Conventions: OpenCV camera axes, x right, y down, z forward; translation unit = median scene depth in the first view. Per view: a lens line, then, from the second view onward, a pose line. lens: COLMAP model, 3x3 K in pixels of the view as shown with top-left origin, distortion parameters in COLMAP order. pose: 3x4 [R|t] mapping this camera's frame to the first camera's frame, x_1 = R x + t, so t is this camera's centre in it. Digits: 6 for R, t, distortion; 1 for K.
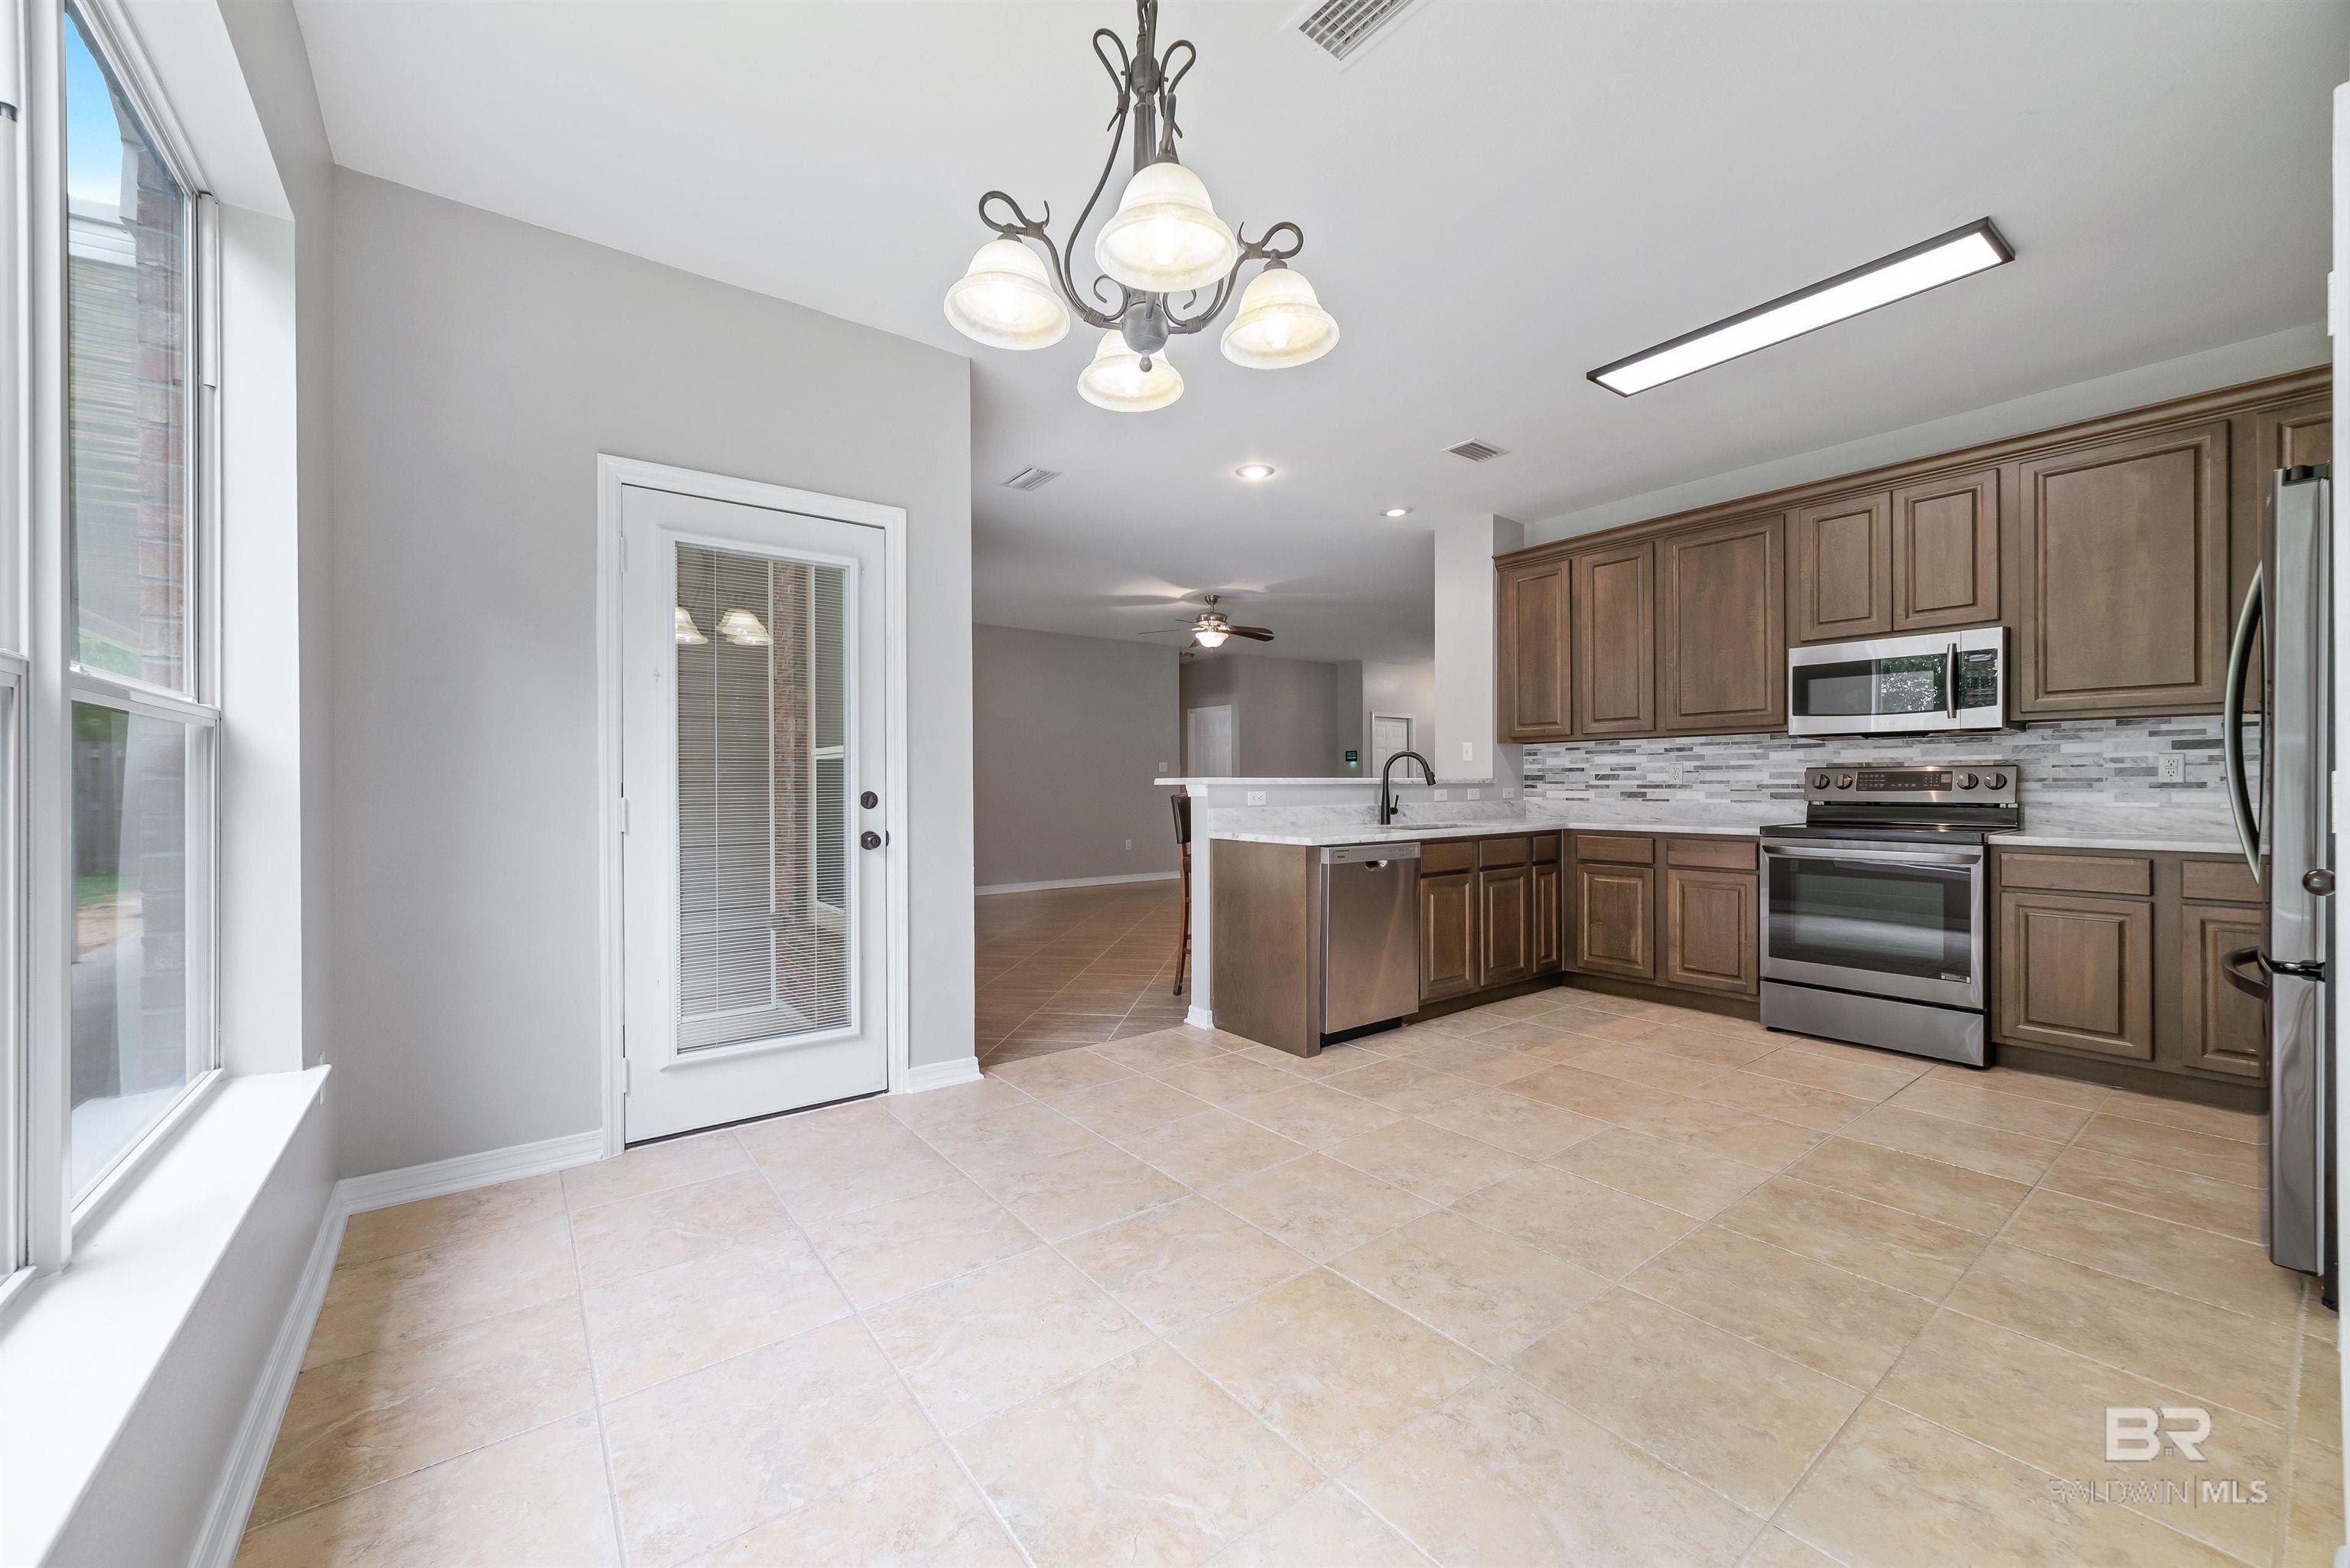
lens RADIAL K [[902.0, 0, 1156.4], [0, 902.0, 783.6], [0, 0, 1]] dist [-0.005206, 0.000056]
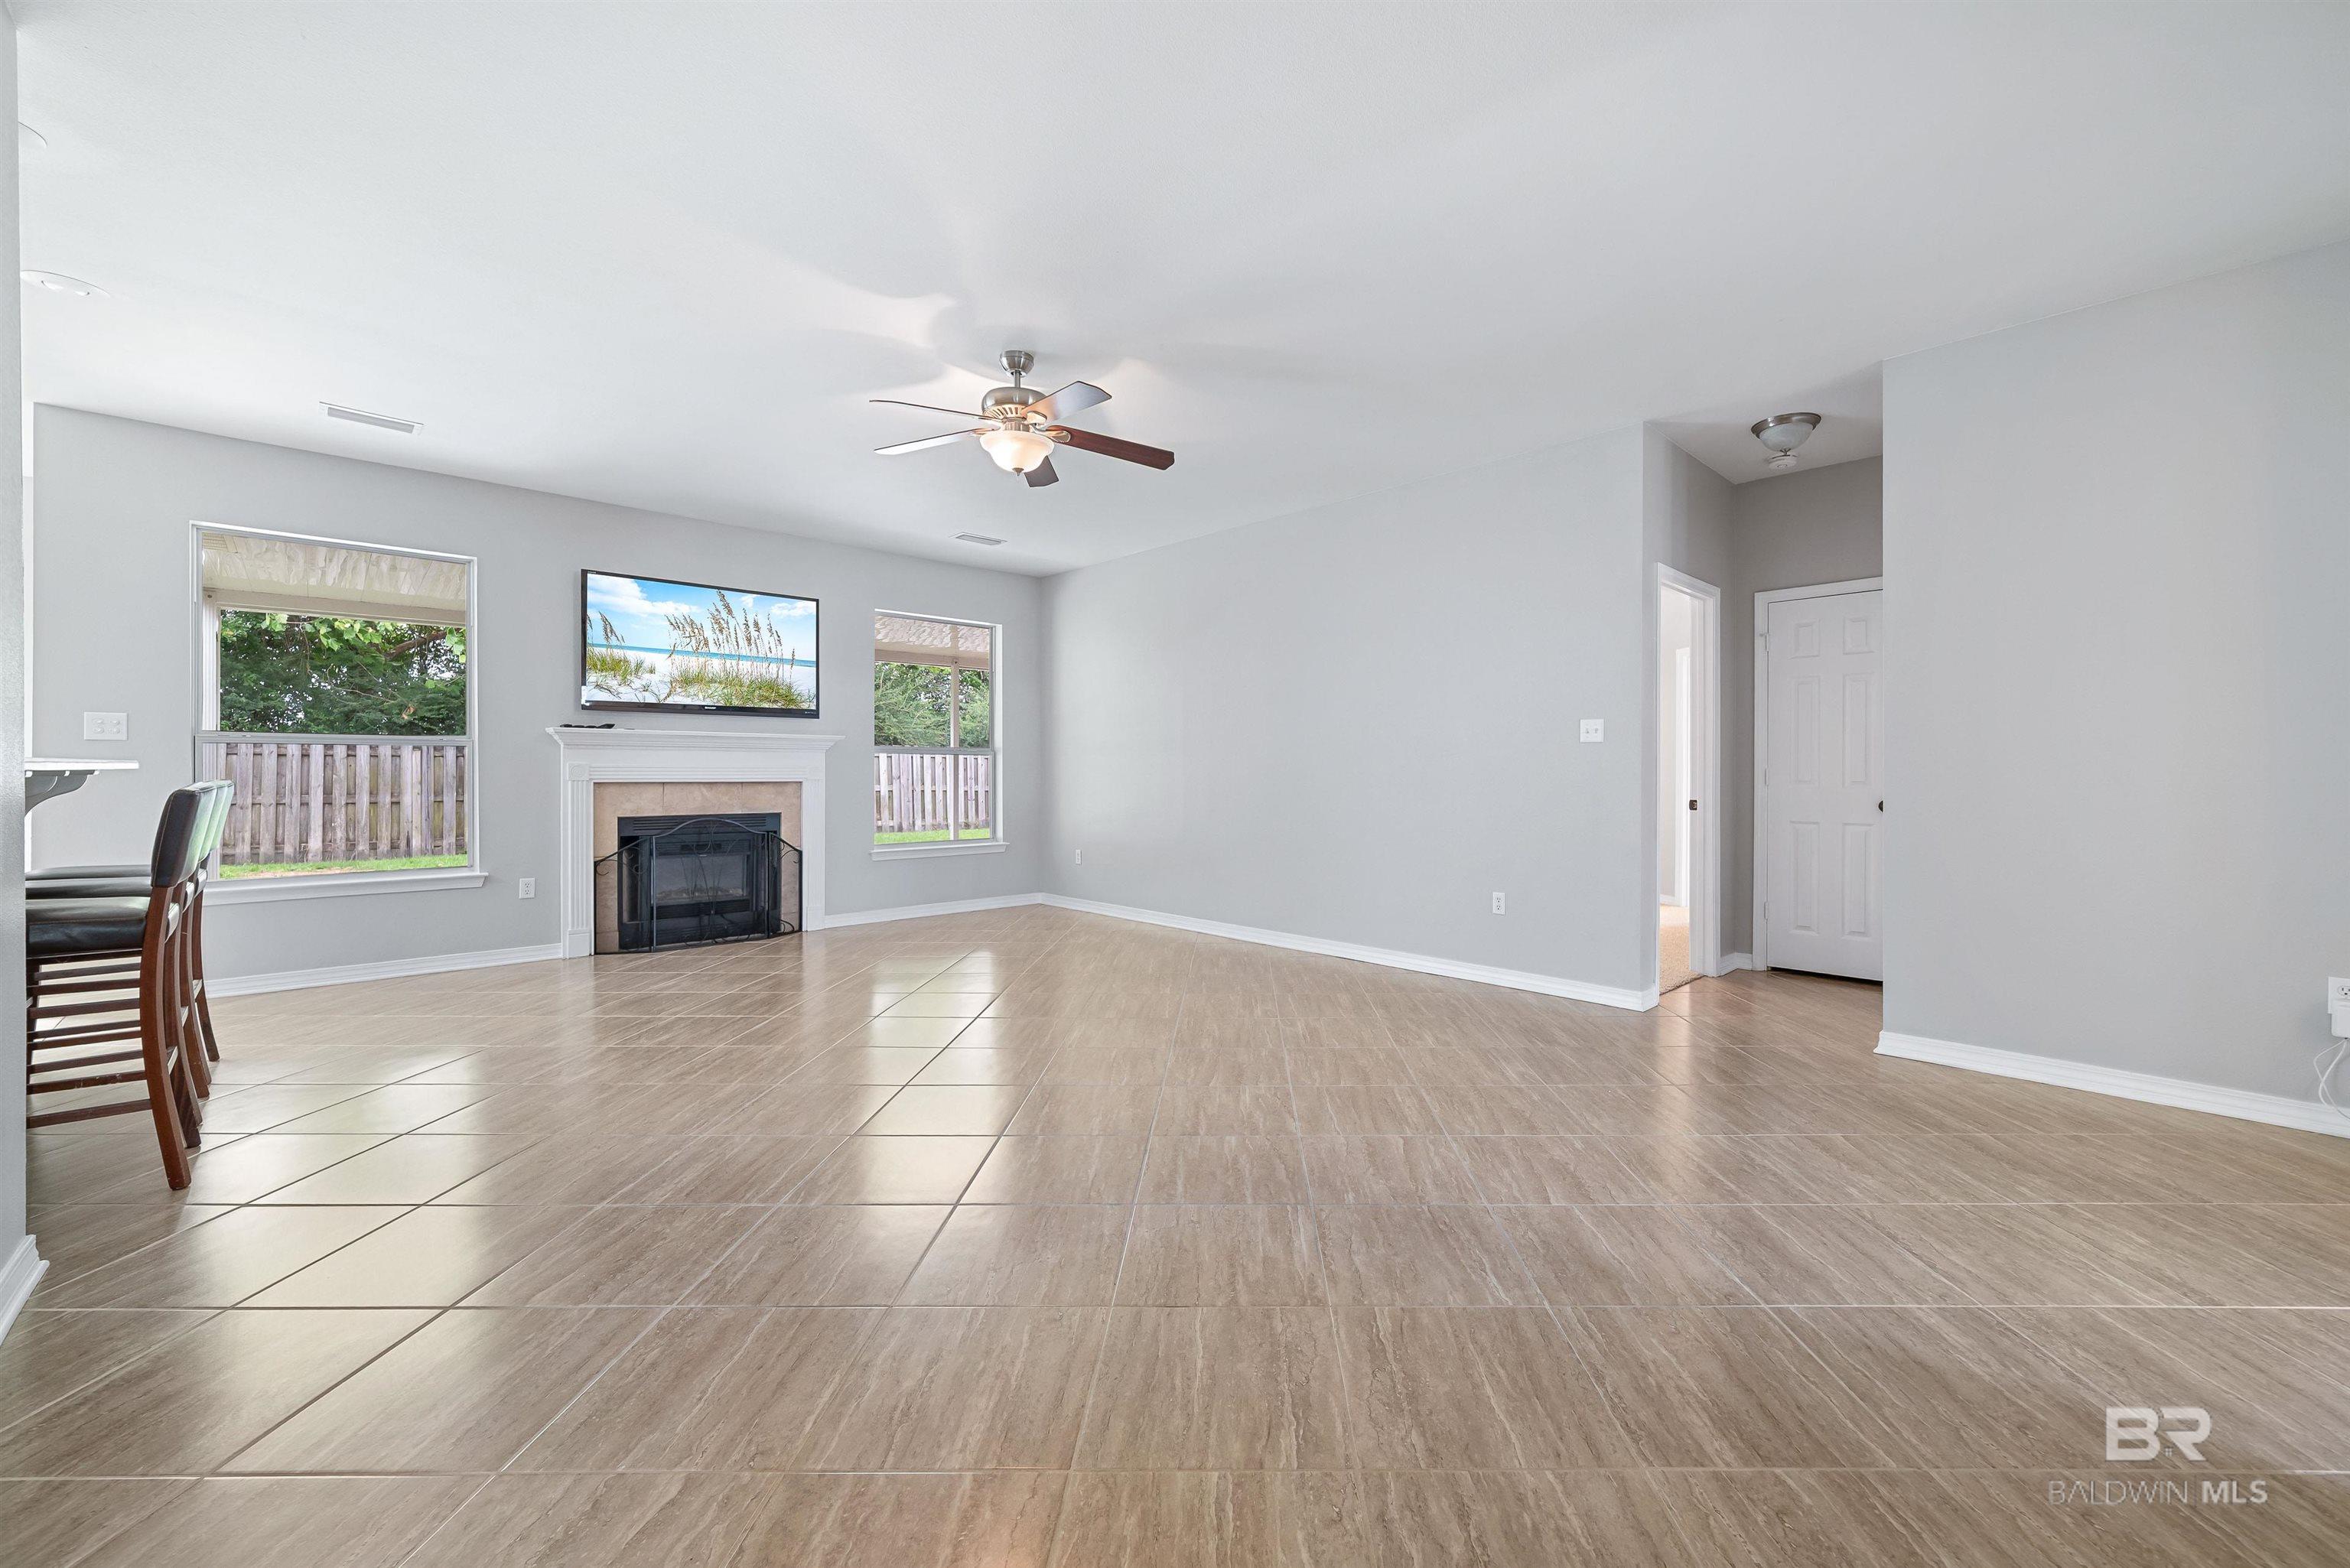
lens RADIAL K [[918.5, 0, 1255.0], [0, 918.5, 780.1], [0, 0, 1]] dist [-0.001904, 0.000080]
pose [[0.162493, 0.014551, -0.986602, 1.199138], [-0.001721, 0.999894, 0.014464, -0.002426], [0.986708, -0.000653, 0.162501, 2.303246]]
